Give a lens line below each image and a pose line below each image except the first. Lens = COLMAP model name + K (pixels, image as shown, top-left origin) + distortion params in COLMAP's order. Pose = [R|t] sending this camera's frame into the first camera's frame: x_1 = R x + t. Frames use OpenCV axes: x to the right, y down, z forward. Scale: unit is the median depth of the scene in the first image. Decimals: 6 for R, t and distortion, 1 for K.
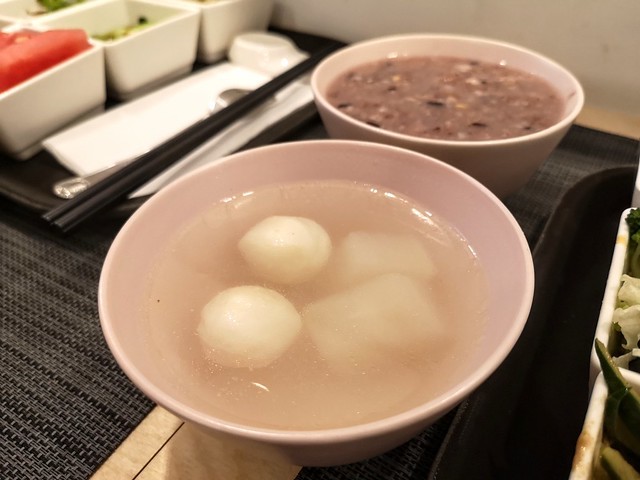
lens RADIAL K [[501.1, 0, 320.0], [0, 501.1, 240.0], [0, 0, 1]] dist [-0.006346, -0.007105]
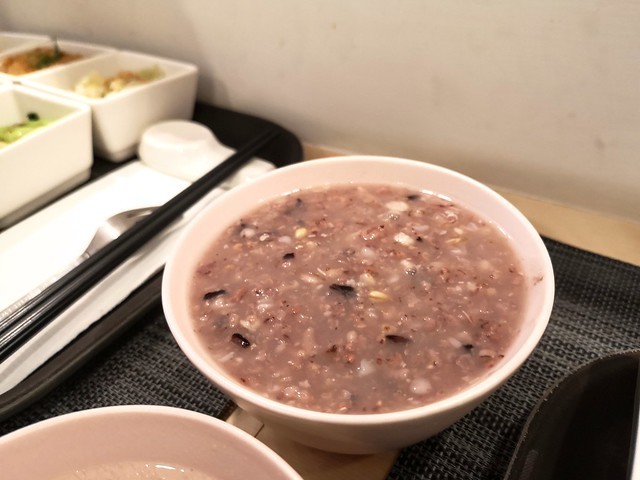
lens RADIAL K [[501.1, 0, 320.0], [0, 501.1, 240.0], [0, 0, 1]] dist [-0.006346, -0.007105]
pose [[0.998798, -0.035458, -0.033836, 0.216348], [0.035087, 0.999318, -0.011496, -0.319417], [0.034220, 0.010295, 0.999361, 0.289318]]
